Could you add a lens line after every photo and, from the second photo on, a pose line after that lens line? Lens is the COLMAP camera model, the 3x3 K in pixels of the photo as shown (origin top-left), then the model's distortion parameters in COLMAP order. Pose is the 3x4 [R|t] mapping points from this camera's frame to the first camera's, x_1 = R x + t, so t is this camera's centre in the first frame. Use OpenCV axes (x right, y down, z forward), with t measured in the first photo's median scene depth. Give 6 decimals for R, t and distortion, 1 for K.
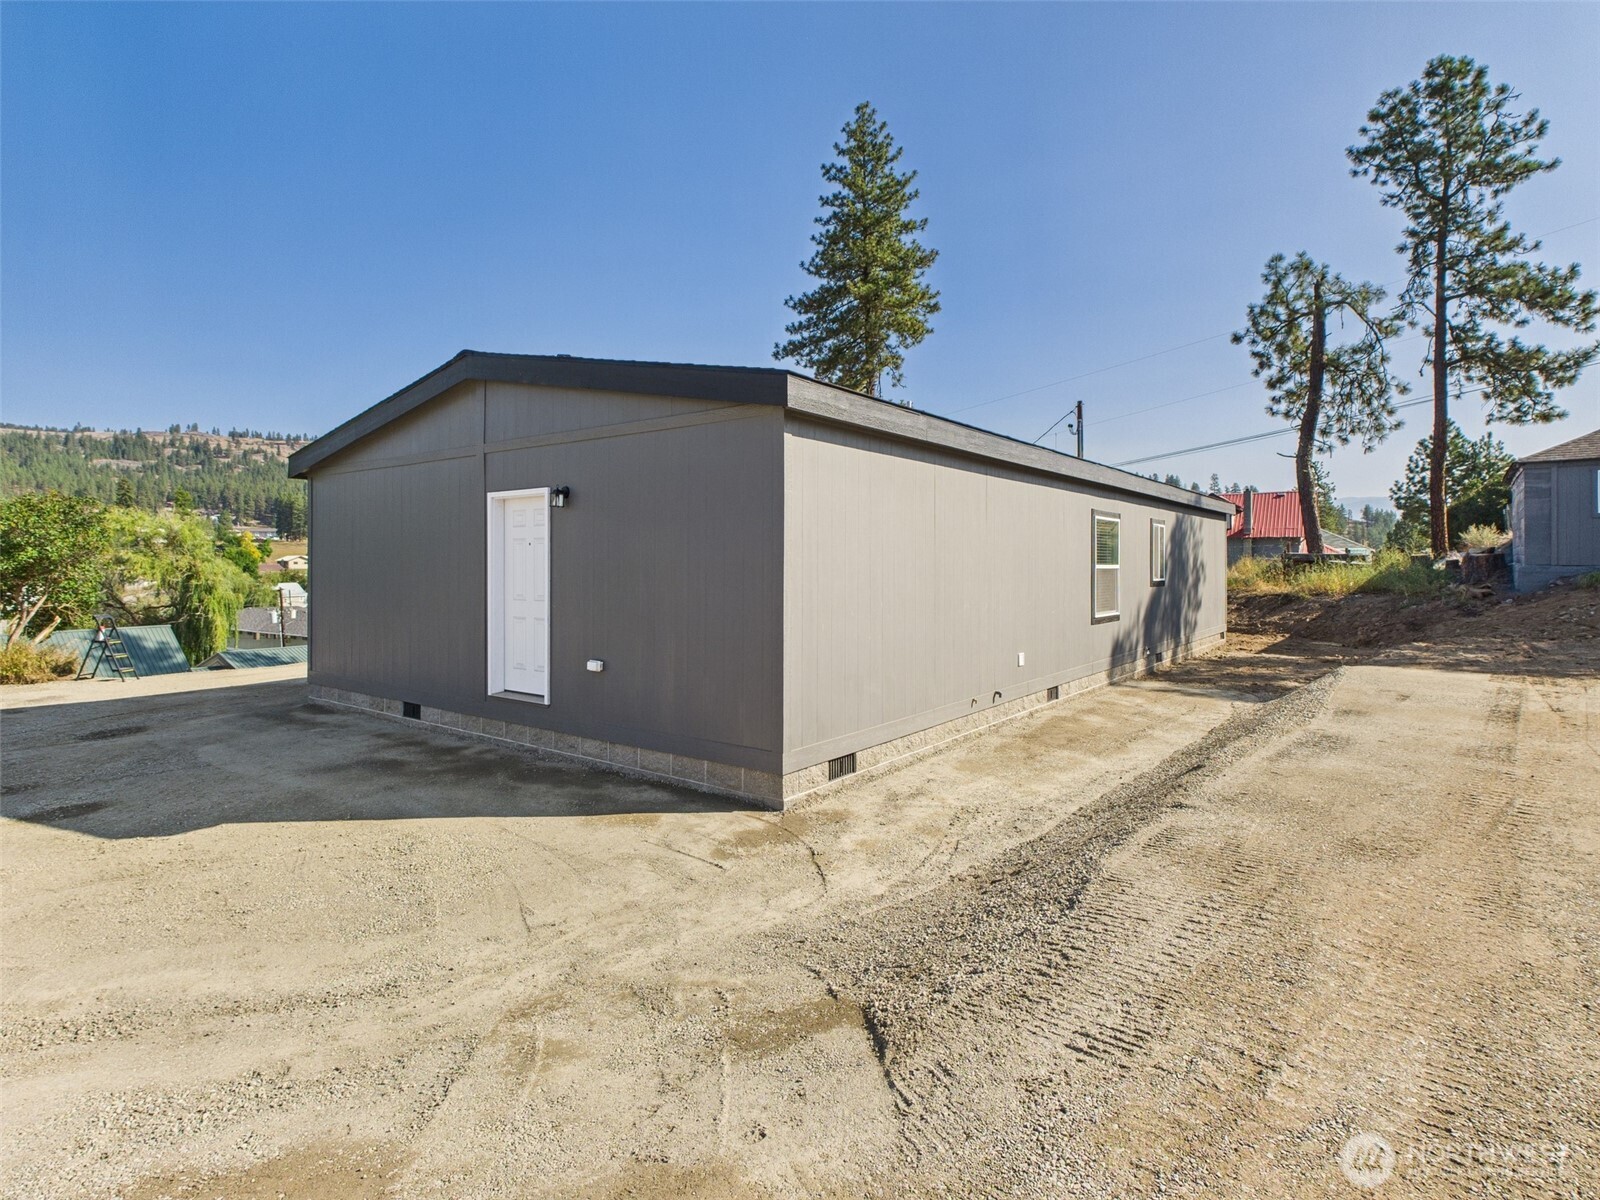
lens RADIAL K [[854.2, 0, 797.6], [0, 854.2, 554.3], [0, 0, 1]] dist [0.003835, 0.000500]
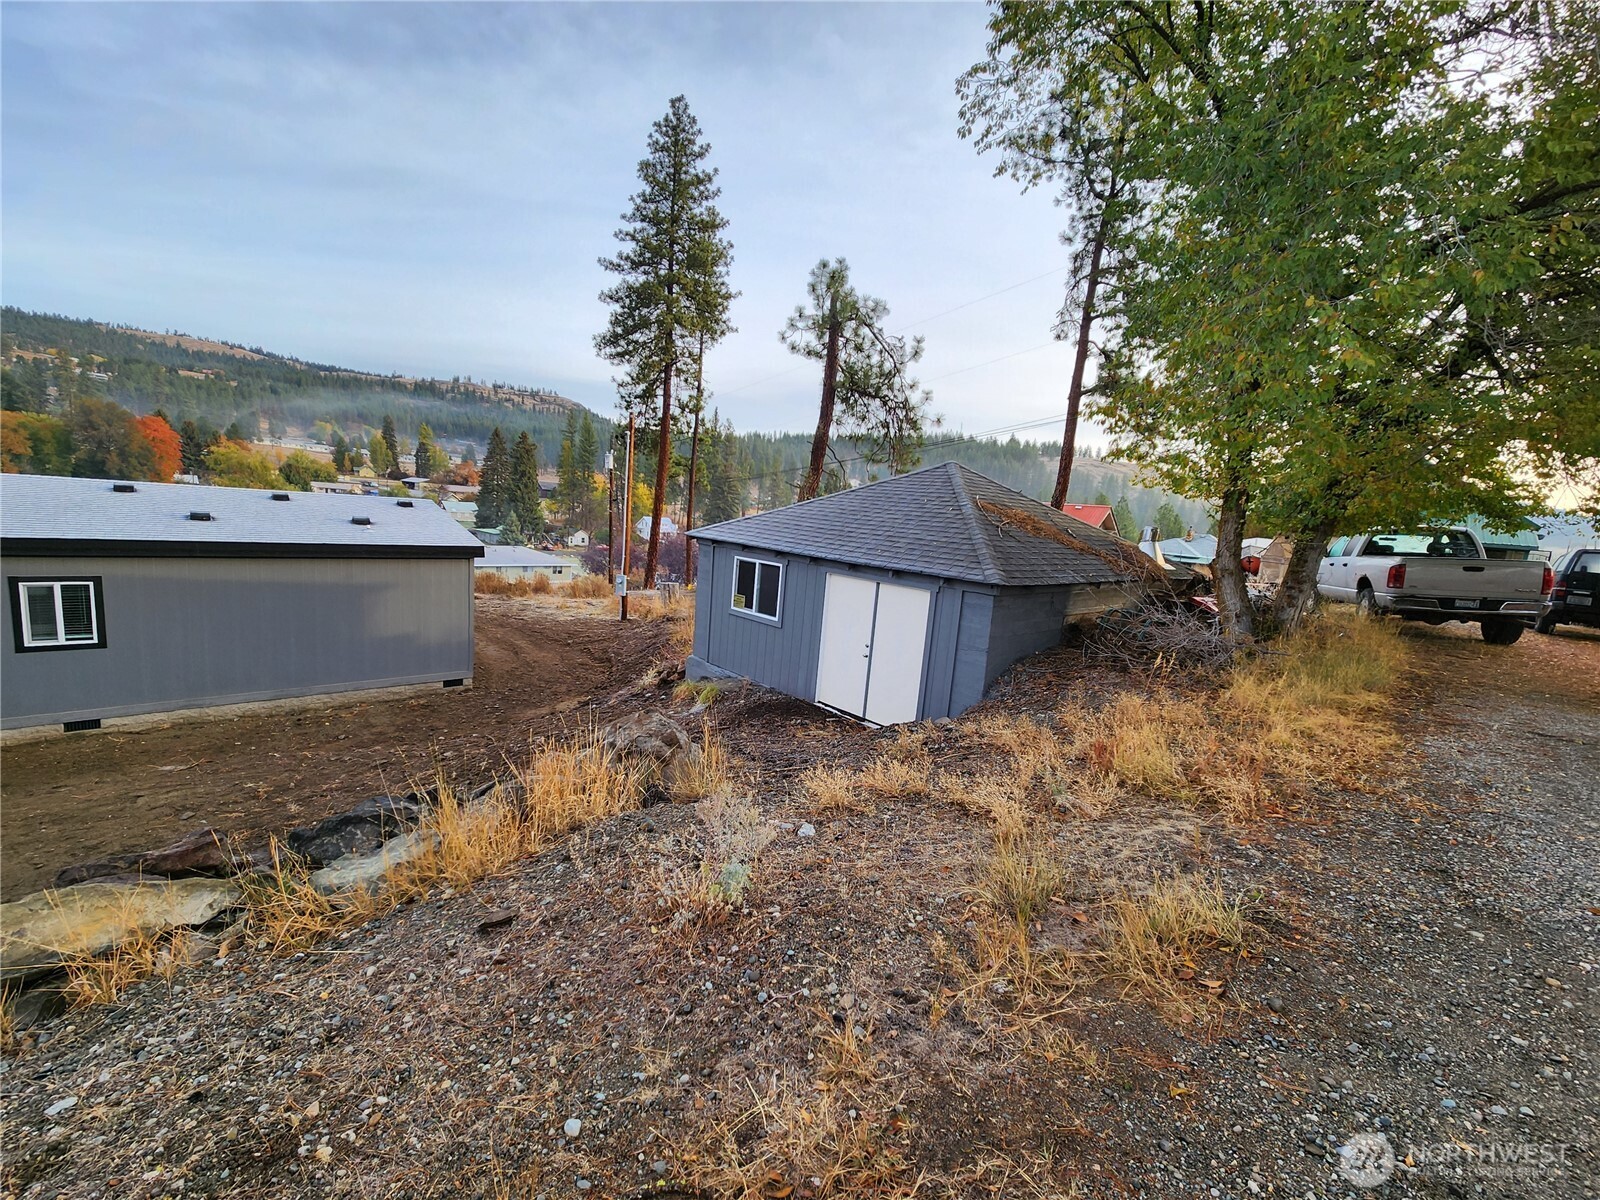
lens RADIAL K [[657.1, 0, 805.4], [0, 657.1, 599.8], [0, 0, 1]] dist [0.008046, 0.000017]
pose [[0.984459, 0.101167, -0.143548, 0.585935], [-0.079281, 0.985387, 0.150754, -0.082701], [0.156702, -0.137031, 0.978094, 0.220378]]
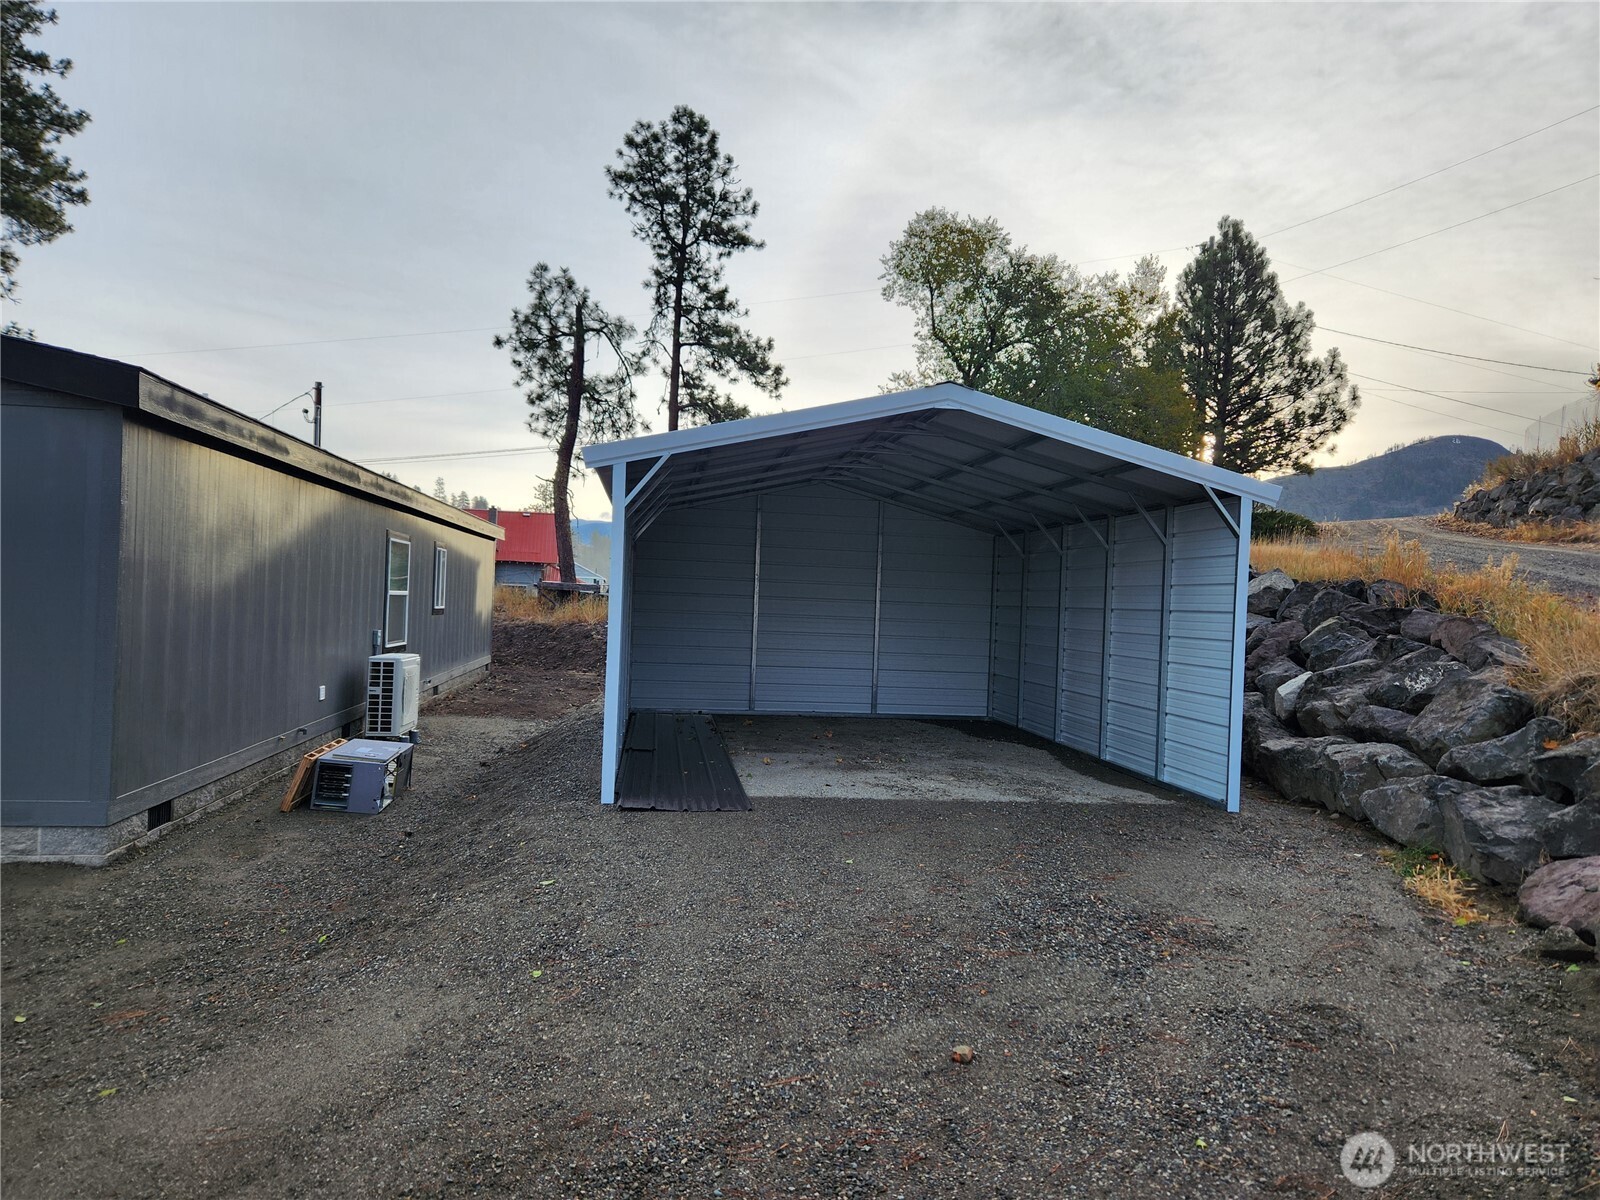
lens RADIAL K [[1068.8, 0, 802.5], [0, 1068.8, 613.5], [0, 0, 1]] dist [0.060065, -0.008714]
pose [[0.709095, 0.016624, 0.704917, -0.062046], [-0.045538, 0.998715, 0.022256, -0.003621], [-0.703641, -0.047882, 0.708941, -0.057911]]
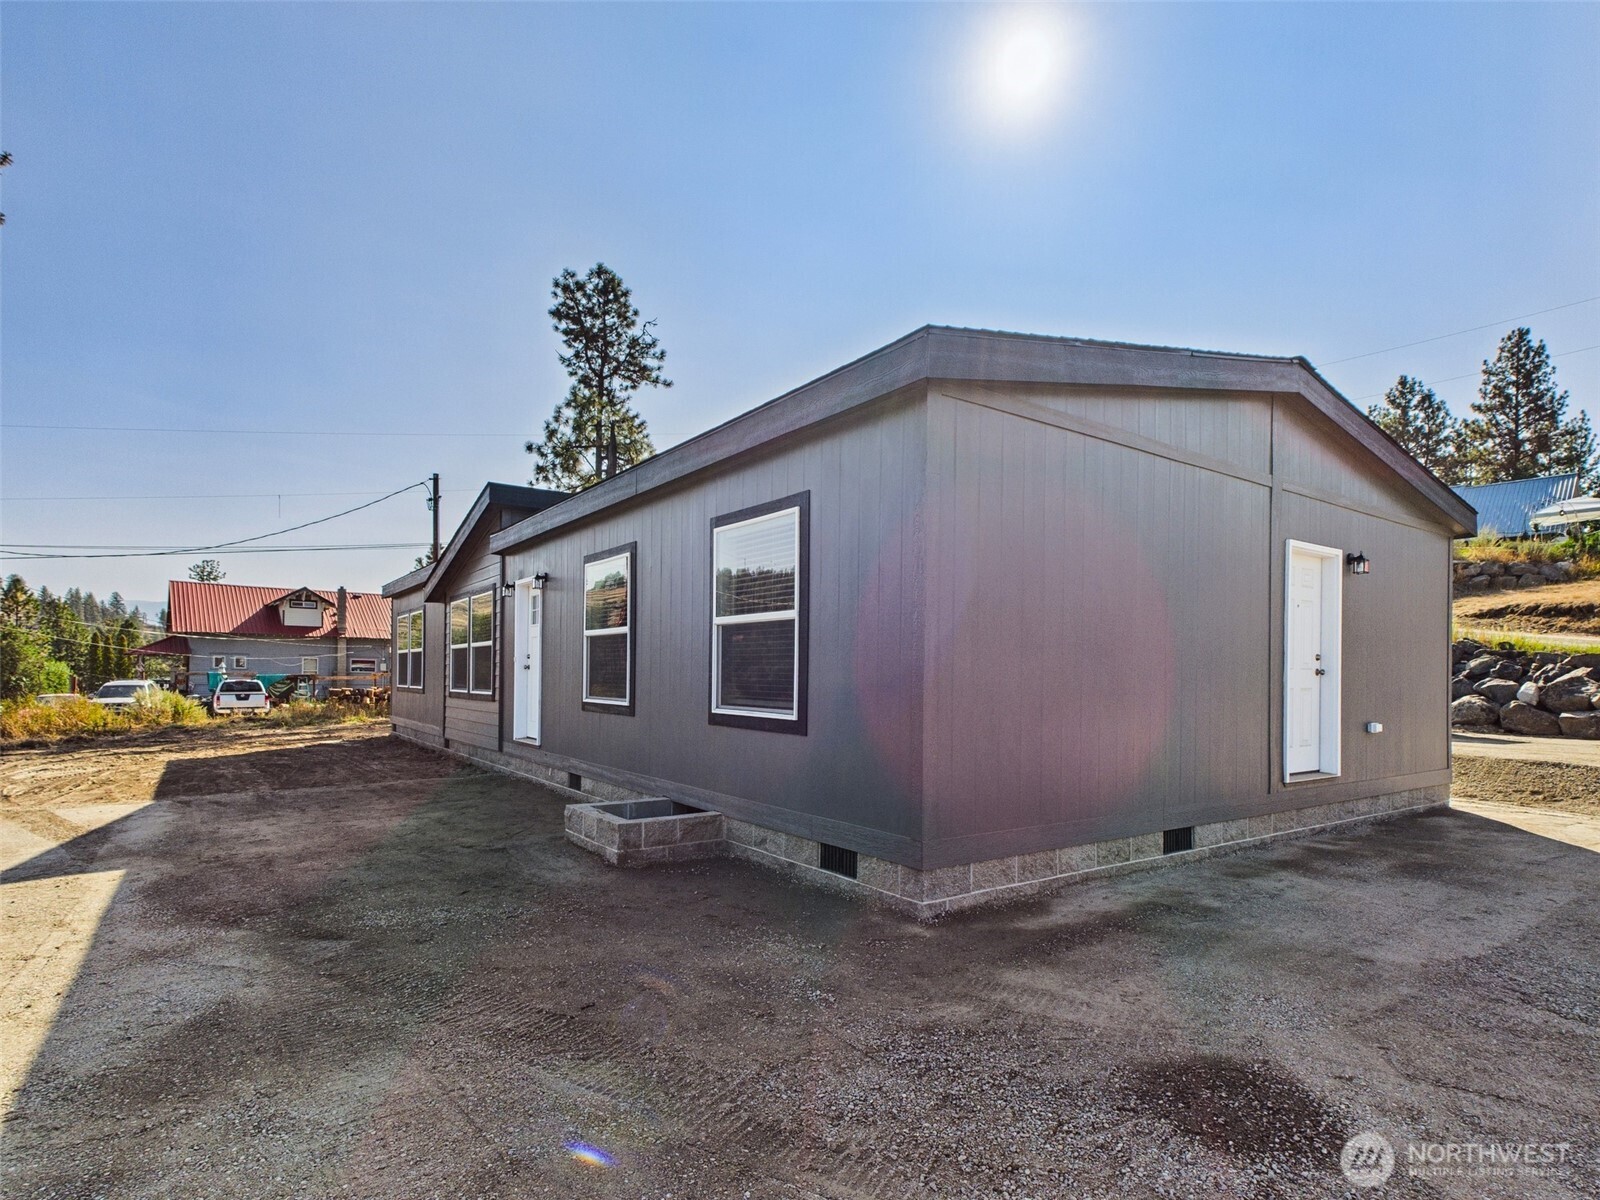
lens RADIAL K [[857.1, 0, 789.4], [0, 857.1, 670.1], [0, 0, 1]] dist [0.001922, 0.001174]
pose [[0.300240, 0.006727, 0.953840, -0.372793], [-0.014887, 0.999886, -0.002366, 0.018345], [-0.953747, -0.013490, 0.300306, 0.346105]]
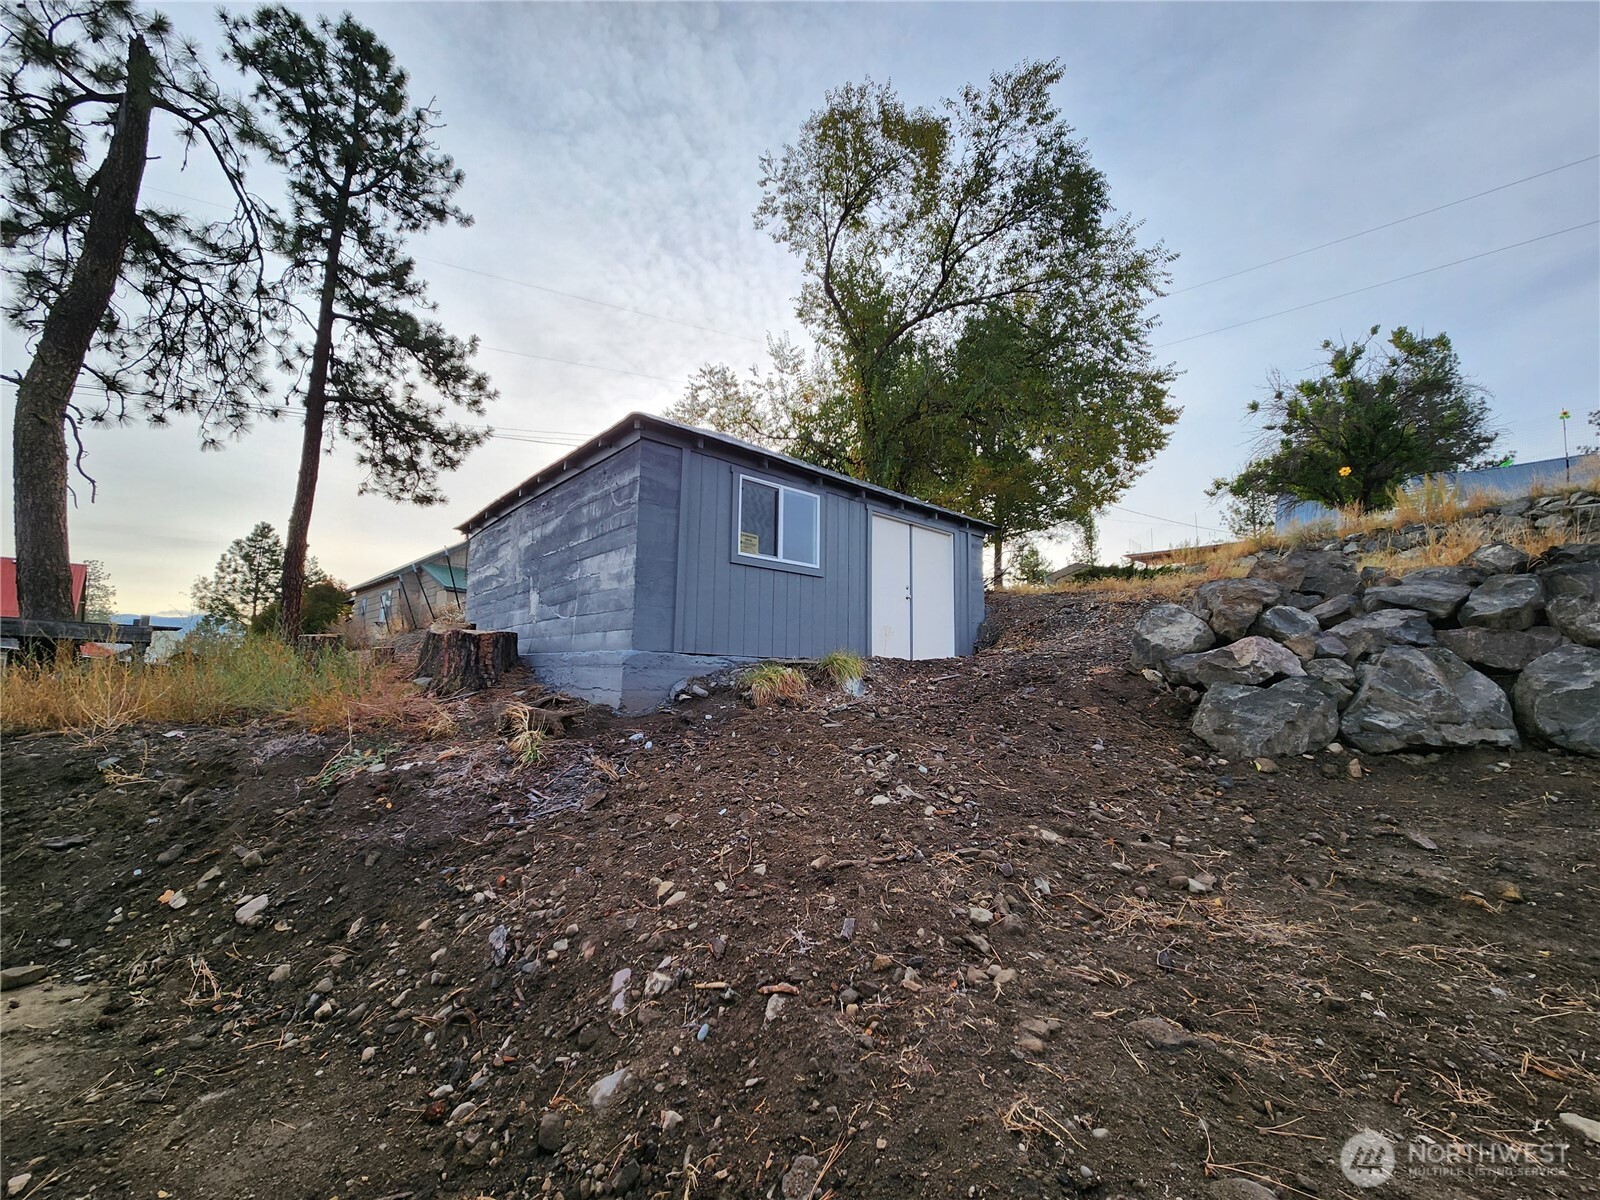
lens RADIAL K [[657.1, 0, 789.9], [0, 657.1, 599.8], [0, 0, 1]] dist [0.008046, 0.000017]
pose [[0.209684, 0.125969, 0.969621, 0.307059], [-0.020859, 0.992017, -0.124368, 0.015067], [-0.977547, 0.005853, 0.210638, 0.483542]]
